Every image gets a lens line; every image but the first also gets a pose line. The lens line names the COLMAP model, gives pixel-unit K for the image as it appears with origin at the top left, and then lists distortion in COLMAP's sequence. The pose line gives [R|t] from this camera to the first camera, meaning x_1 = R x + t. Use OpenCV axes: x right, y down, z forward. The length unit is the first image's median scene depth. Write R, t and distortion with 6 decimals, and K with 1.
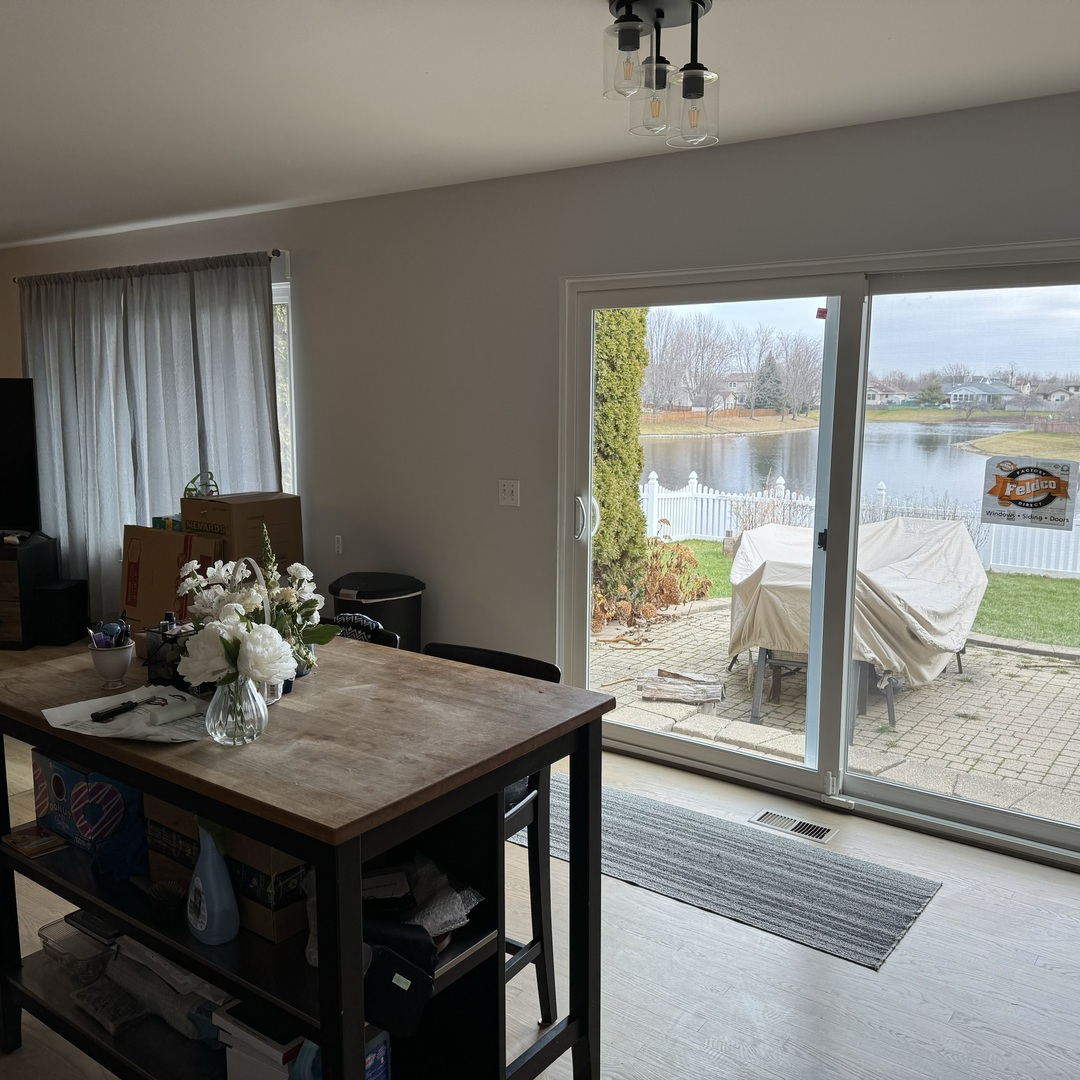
lens RADIAL K [[1022.0, 0, 540.0], [0, 1022.0, 540.0], [0, 0, 1]] dist [0.045464, -0.006537]
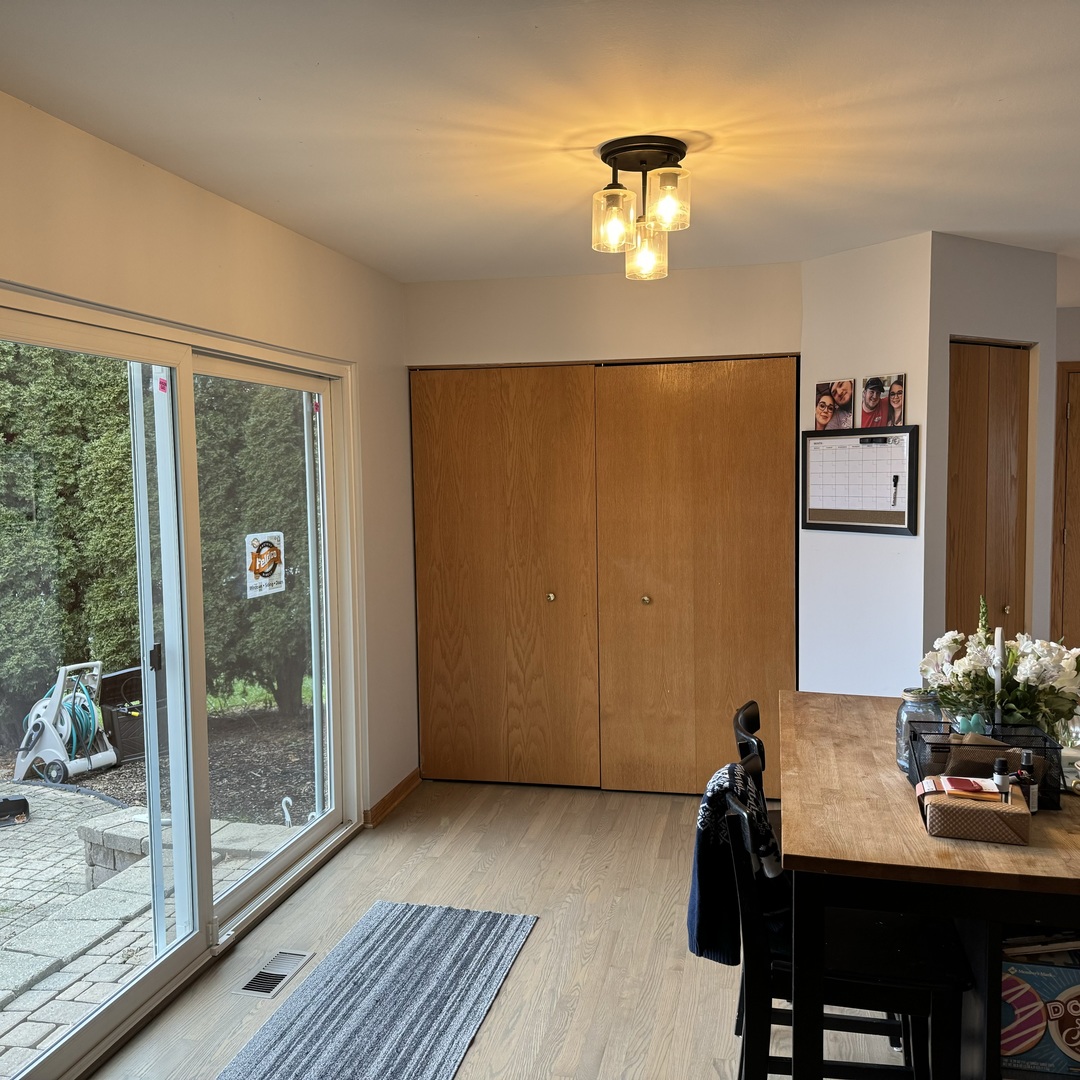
lens RADIAL K [[1001.7, 0, 539.6], [0, 1001.7, 532.8], [0, 0, 1]] dist [0.156191, -0.254325]
pose [[-0.403354, -0.061235, 0.912993, -0.661458], [0.149061, 0.980034, 0.131586, -0.180804], [-0.902821, 0.189168, -0.386172, 1.150620]]
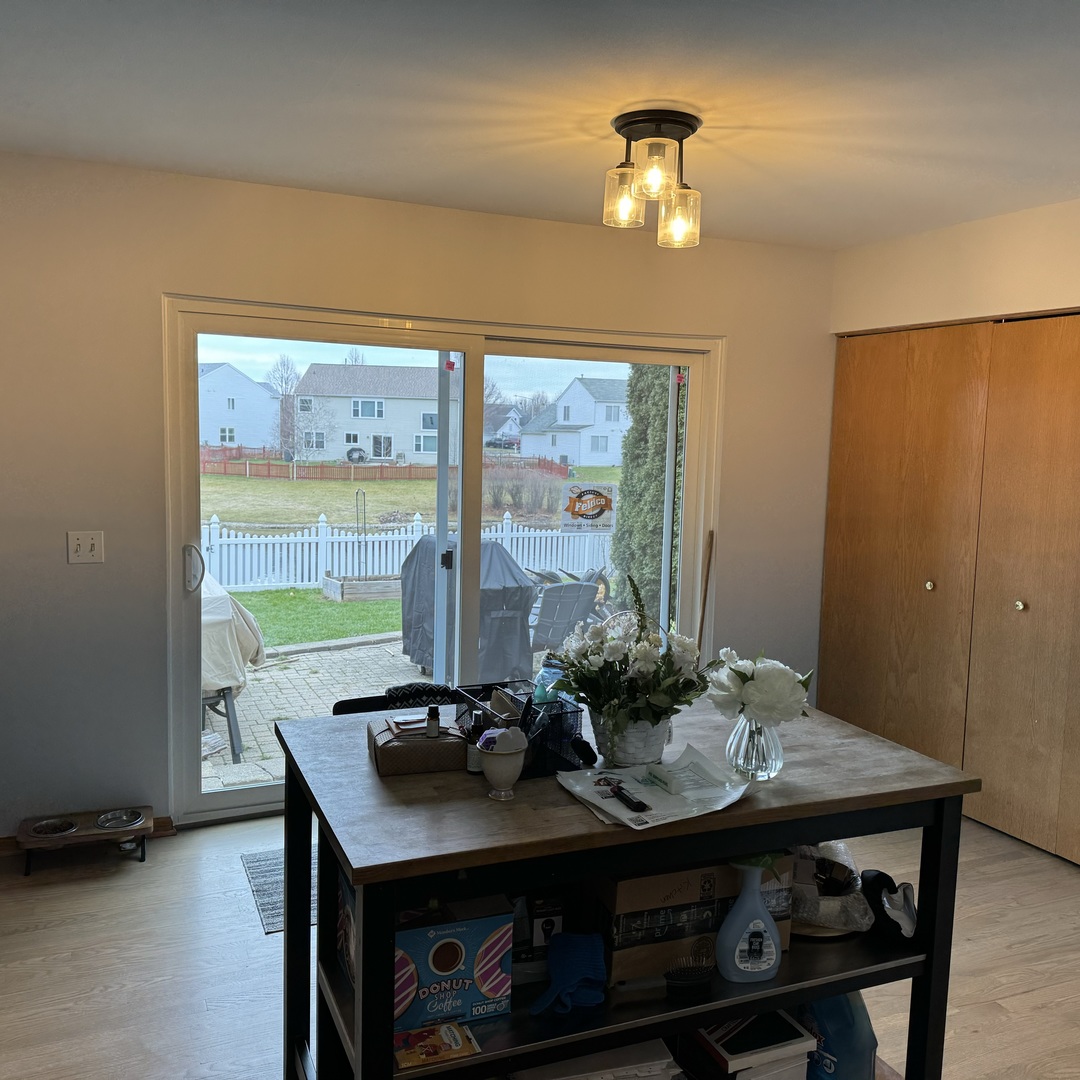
lens RADIAL K [[1001.7, 0, 539.6], [0, 1001.7, 532.8], [0, 0, 1]] dist [0.156191, -0.254325]
pose [[0.500764, -0.077388, 0.862117, -0.729726], [0.105352, 0.994040, 0.028036, -0.057815], [-0.859148, 0.076787, 0.505933, 0.374605]]
